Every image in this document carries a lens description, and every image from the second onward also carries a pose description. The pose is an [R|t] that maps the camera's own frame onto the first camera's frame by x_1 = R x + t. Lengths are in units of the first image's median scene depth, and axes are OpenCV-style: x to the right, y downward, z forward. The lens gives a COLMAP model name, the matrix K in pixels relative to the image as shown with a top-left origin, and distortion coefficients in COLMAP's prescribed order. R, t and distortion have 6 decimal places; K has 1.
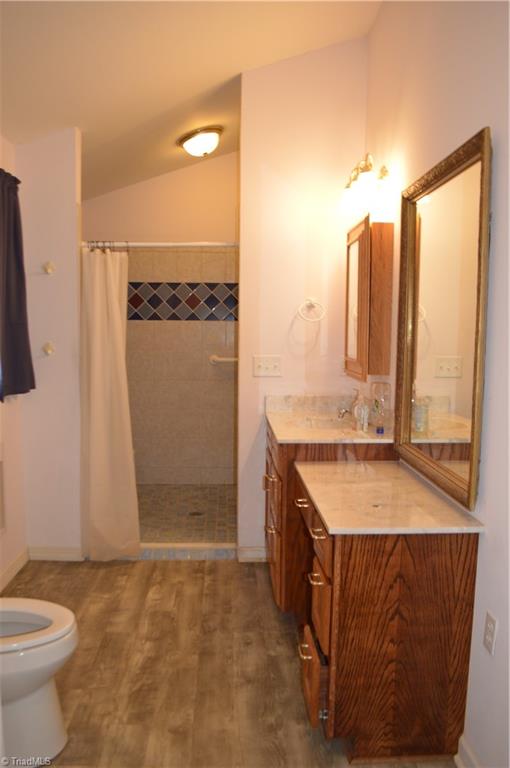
lens RADIAL K [[634.2, 0, 253.9], [0, 634.2, 385.1], [0, 0, 1]] dist [-0.043395, 0.017819]
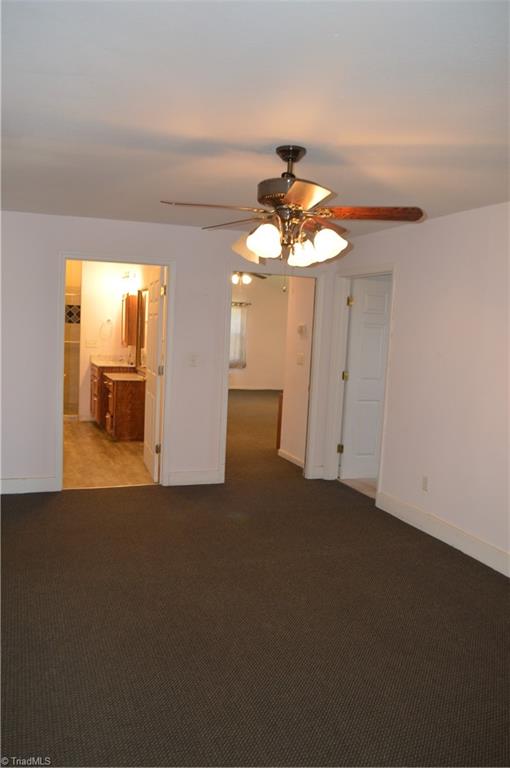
lens RADIAL K [[634.2, 0, 254.8], [0, 634.2, 383.5], [0, 0, 1]] dist [-0.043395, 0.017819]
pose [[0.951274, -0.000310, 0.308346, -0.180462], [-0.001659, 0.999980, 0.006123, 0.150461], [-0.308342, -0.006336, 0.951255, -2.123452]]
